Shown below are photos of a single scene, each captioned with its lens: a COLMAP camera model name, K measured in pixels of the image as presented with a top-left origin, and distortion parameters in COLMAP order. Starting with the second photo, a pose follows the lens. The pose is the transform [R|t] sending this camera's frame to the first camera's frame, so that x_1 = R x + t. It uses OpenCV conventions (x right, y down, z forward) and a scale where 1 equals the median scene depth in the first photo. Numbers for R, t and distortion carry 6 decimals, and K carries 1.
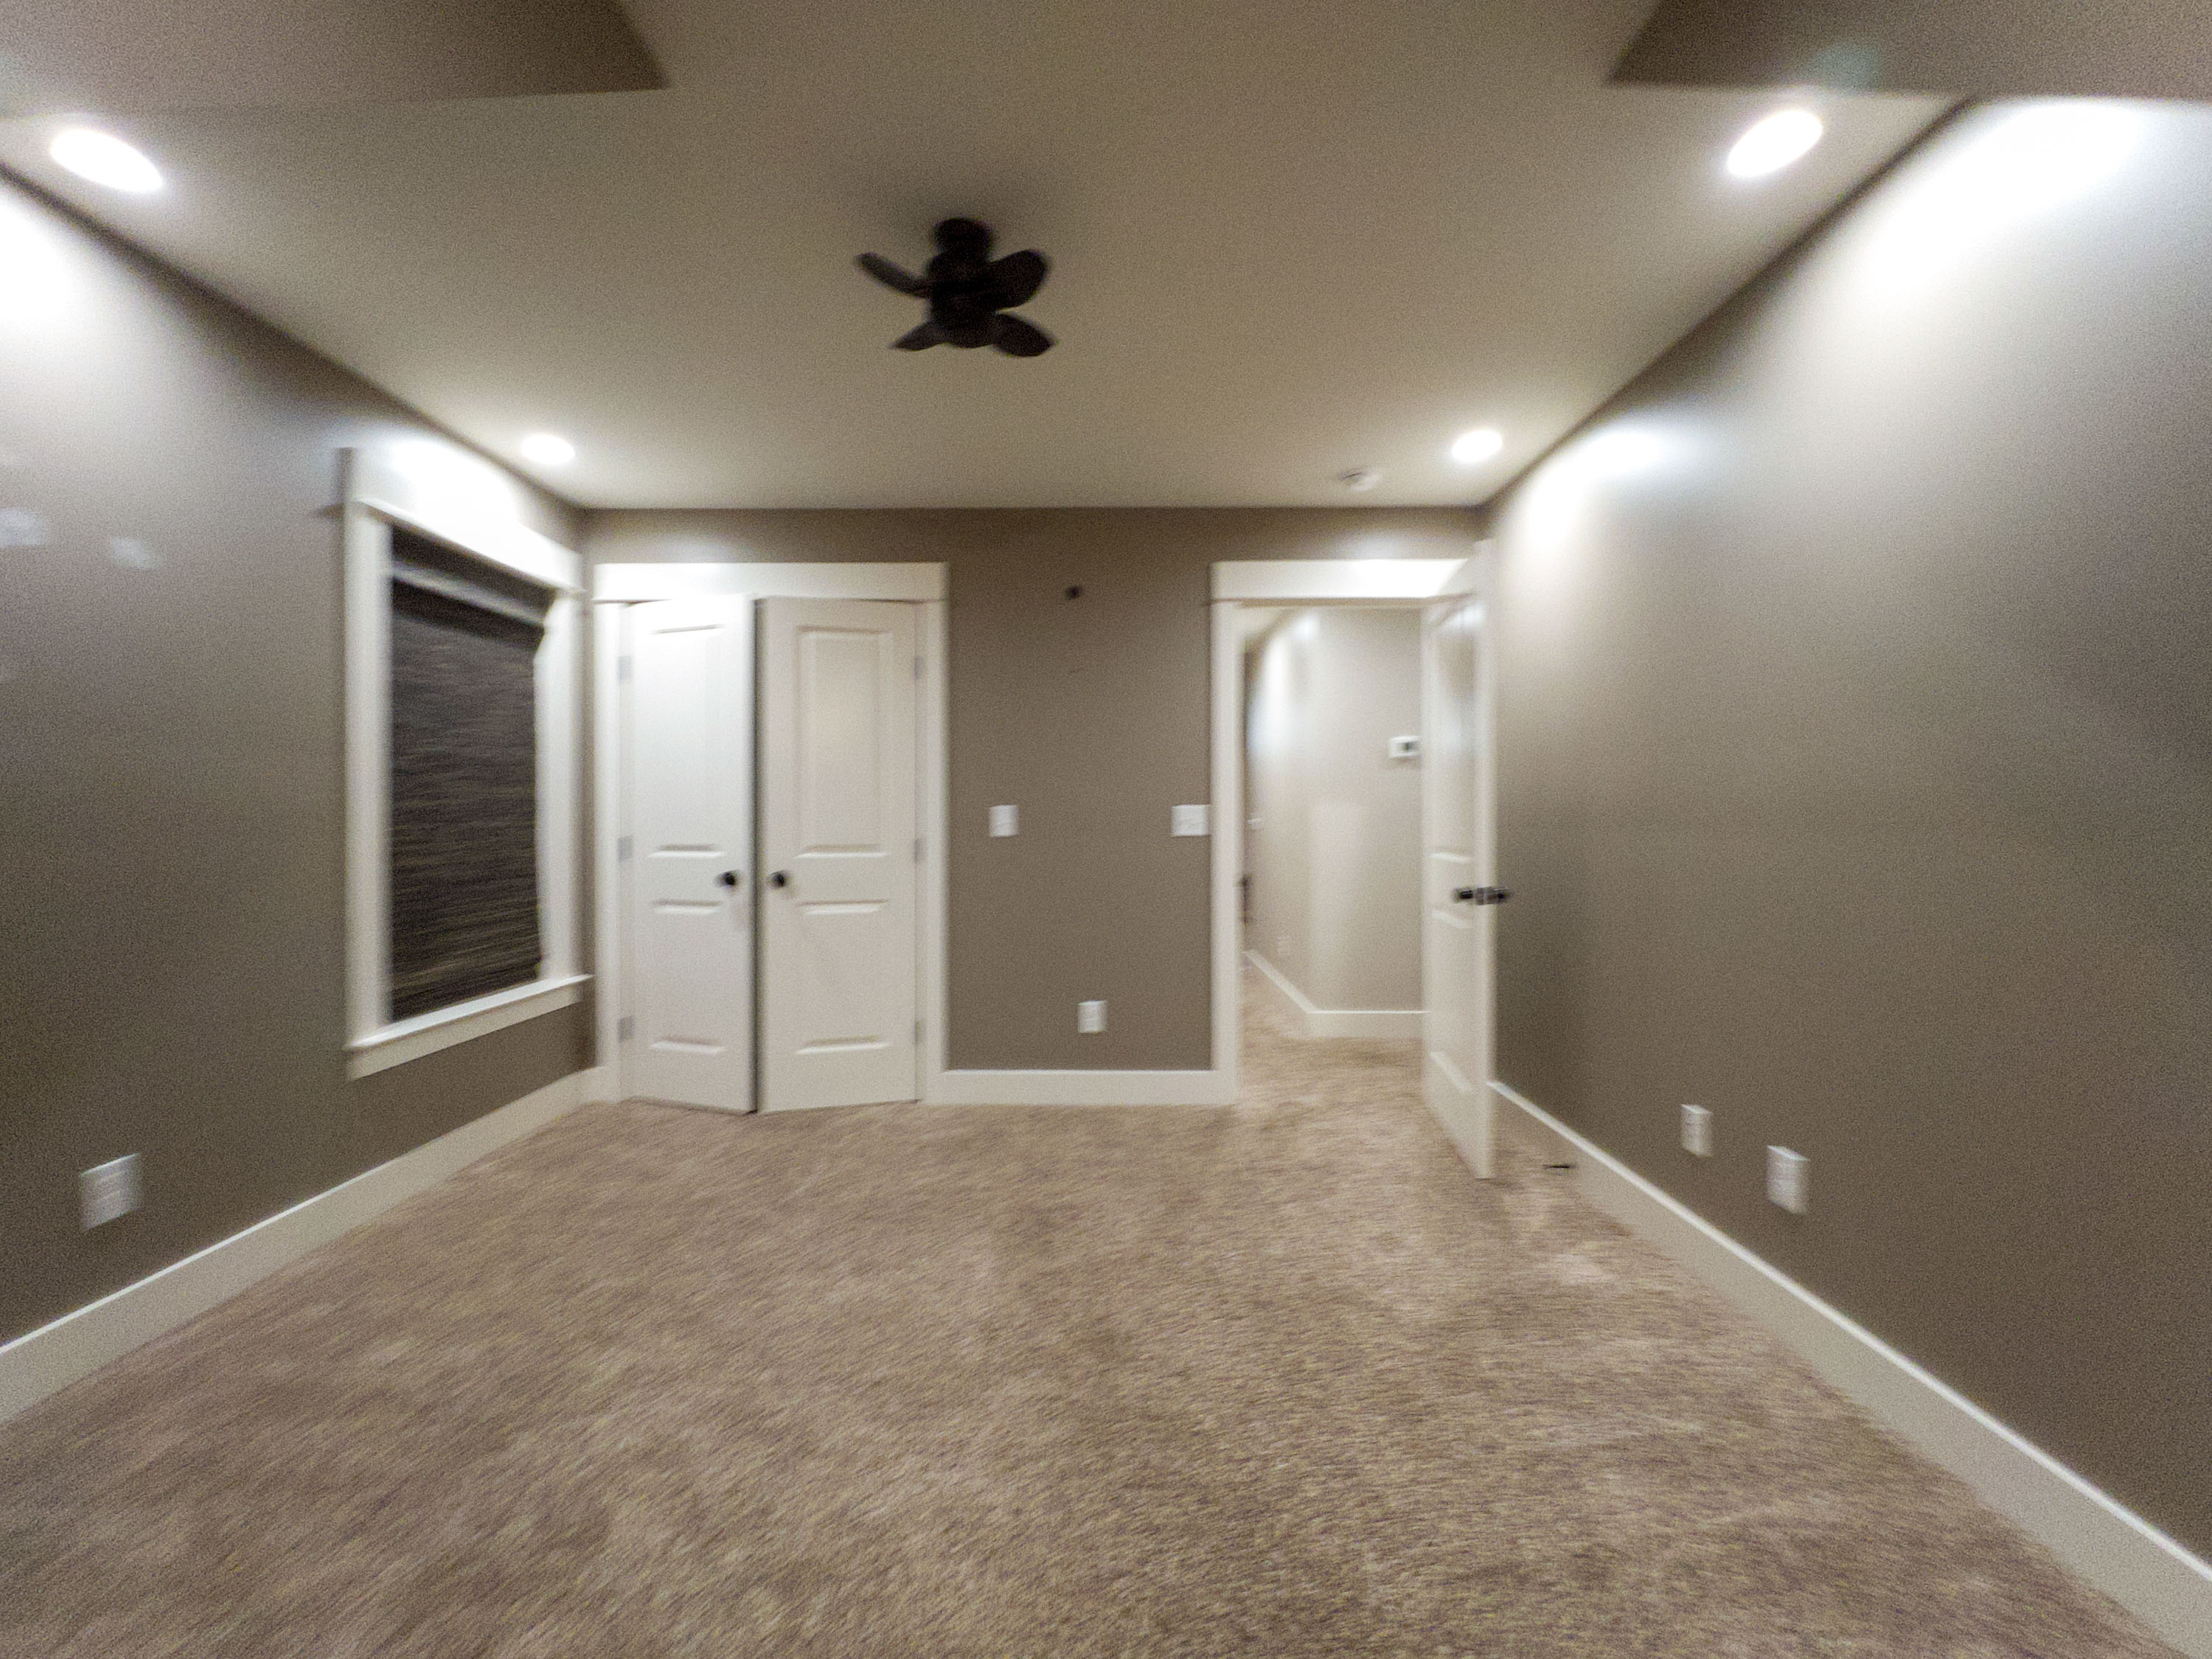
lens RADIAL K [[934.4, 0, 1085.1], [0, 934.4, 801.6], [0, 0, 1]] dist [-0.002935, -0.000039]
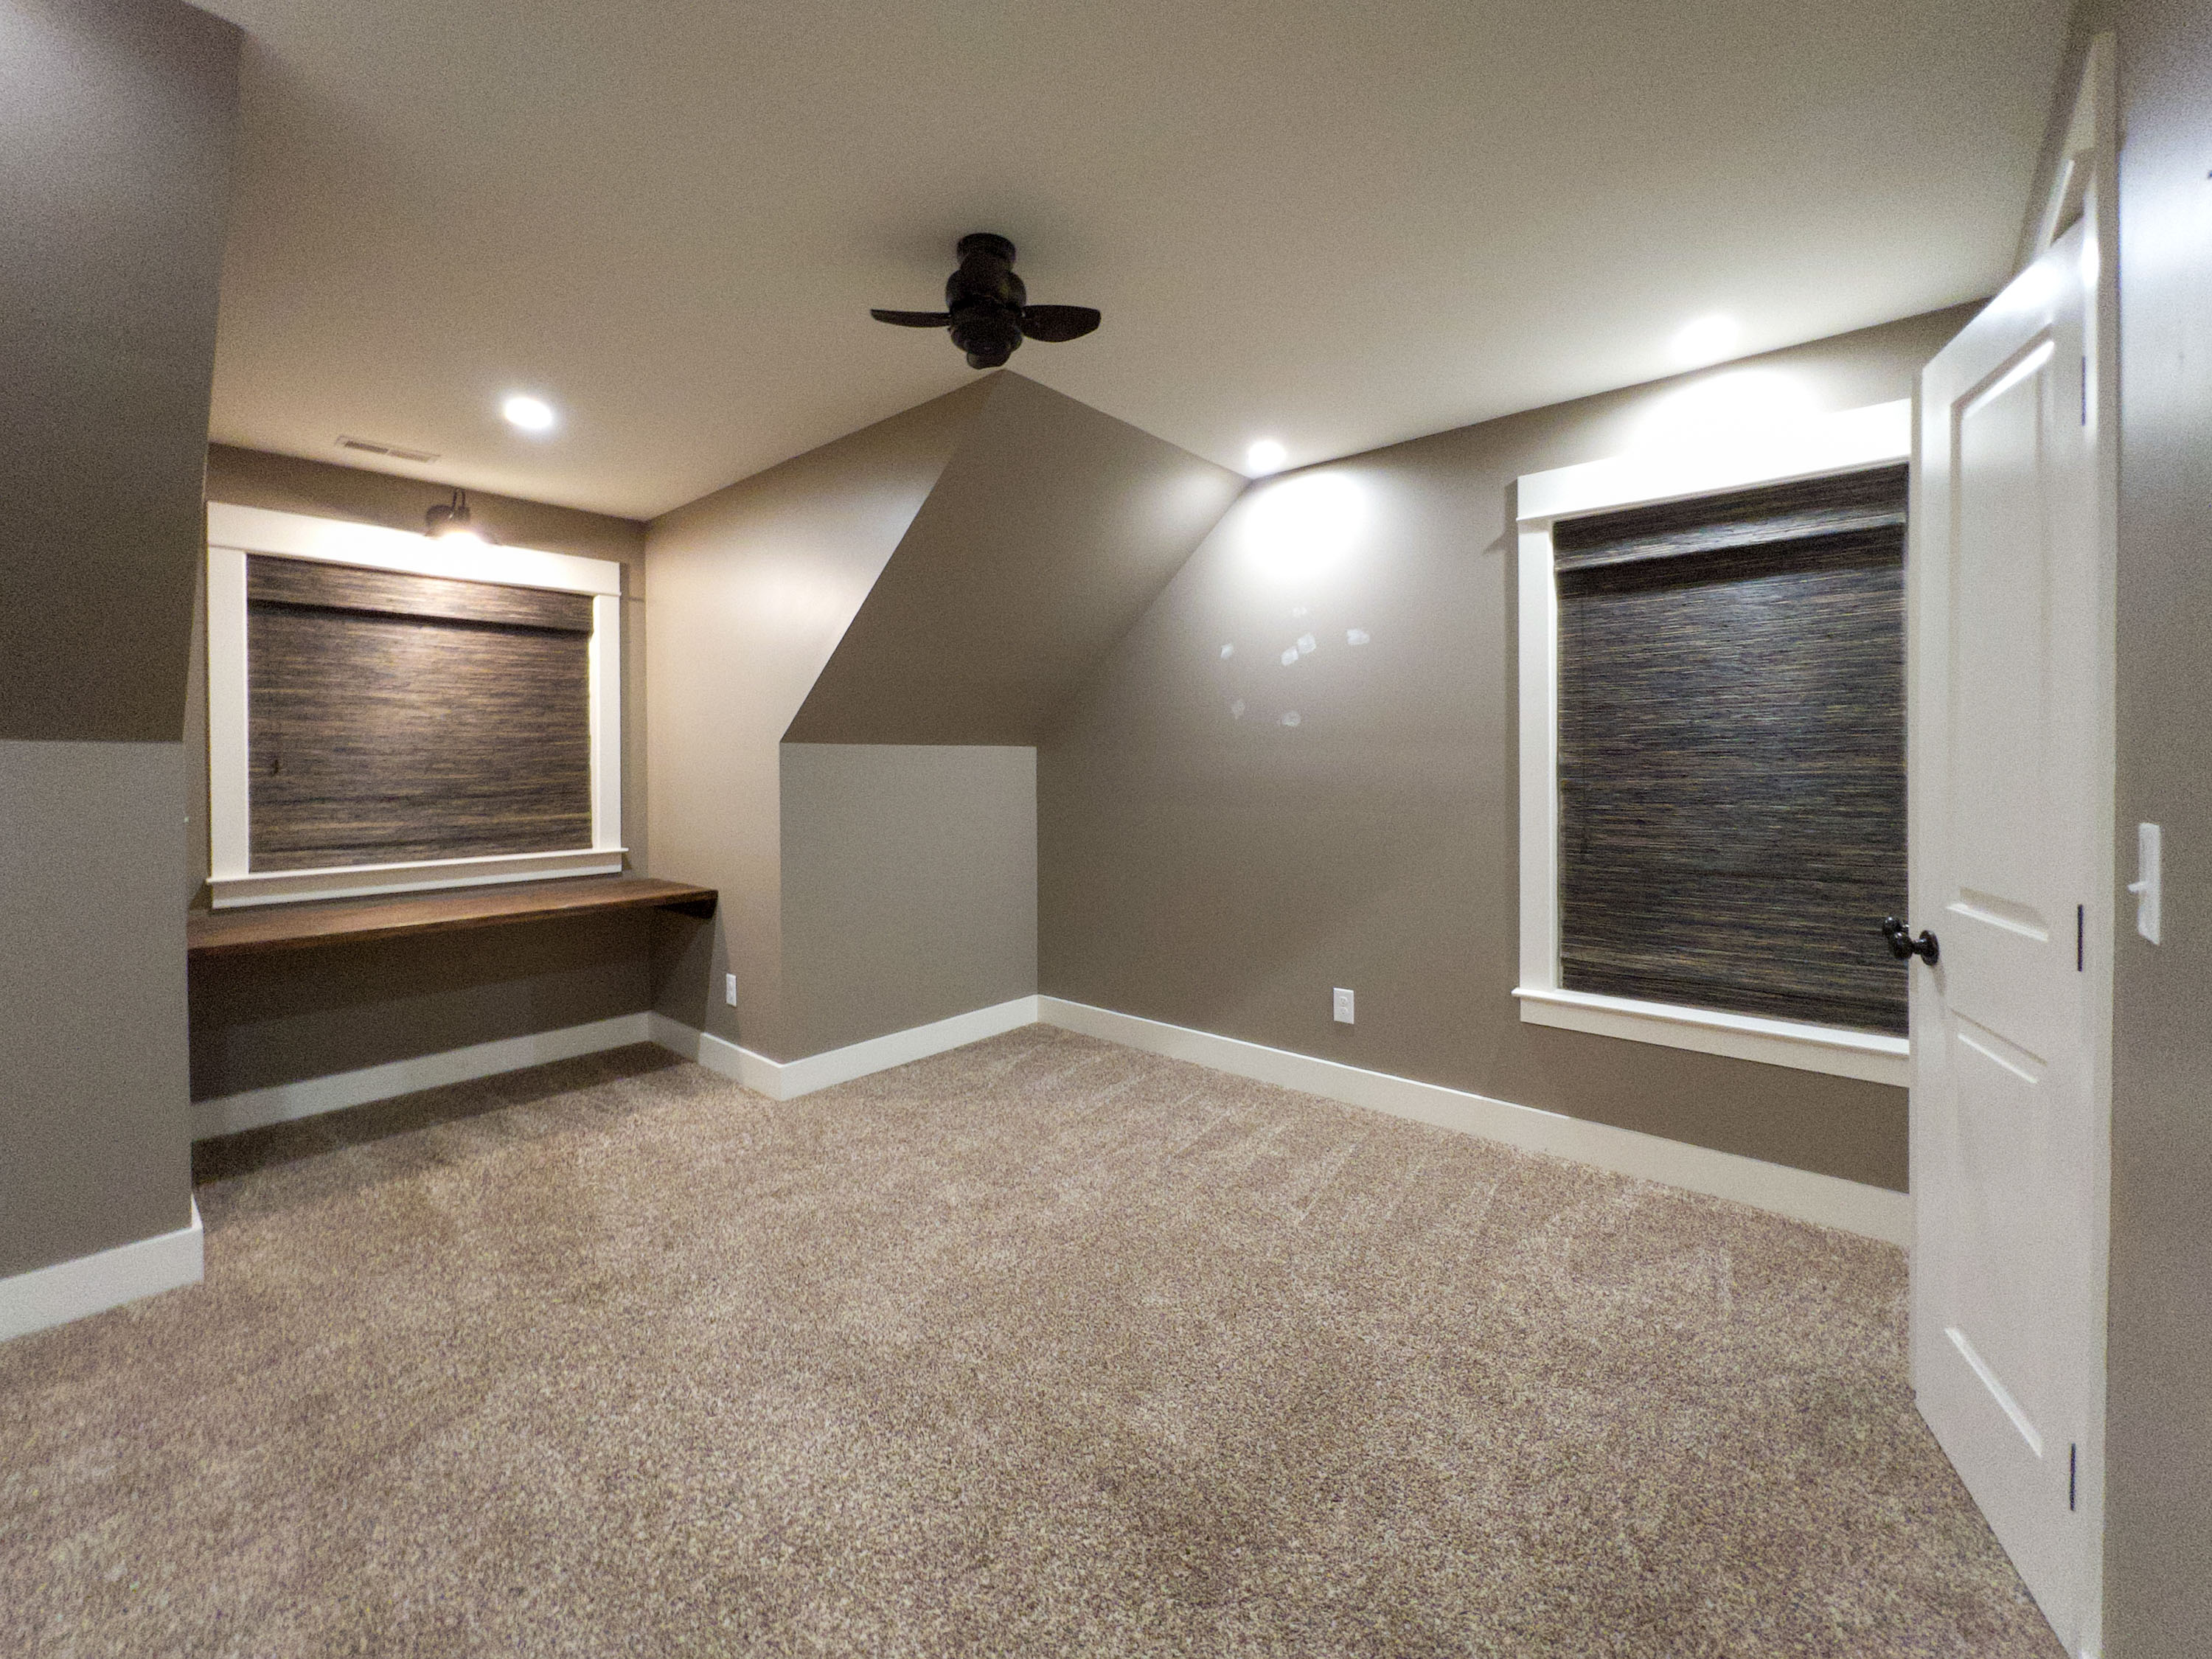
lens RADIAL K [[895.1, 0, 1107.9], [0, 895.1, 776.1], [0, 0, 1]] dist [-0.000448, -0.000002]
pose [[-0.650972, 0.009485, -0.759043, 0.370968], [0.017885, 0.999836, -0.002845, -0.013161], [0.758891, -0.015427, -0.651035, 1.255120]]
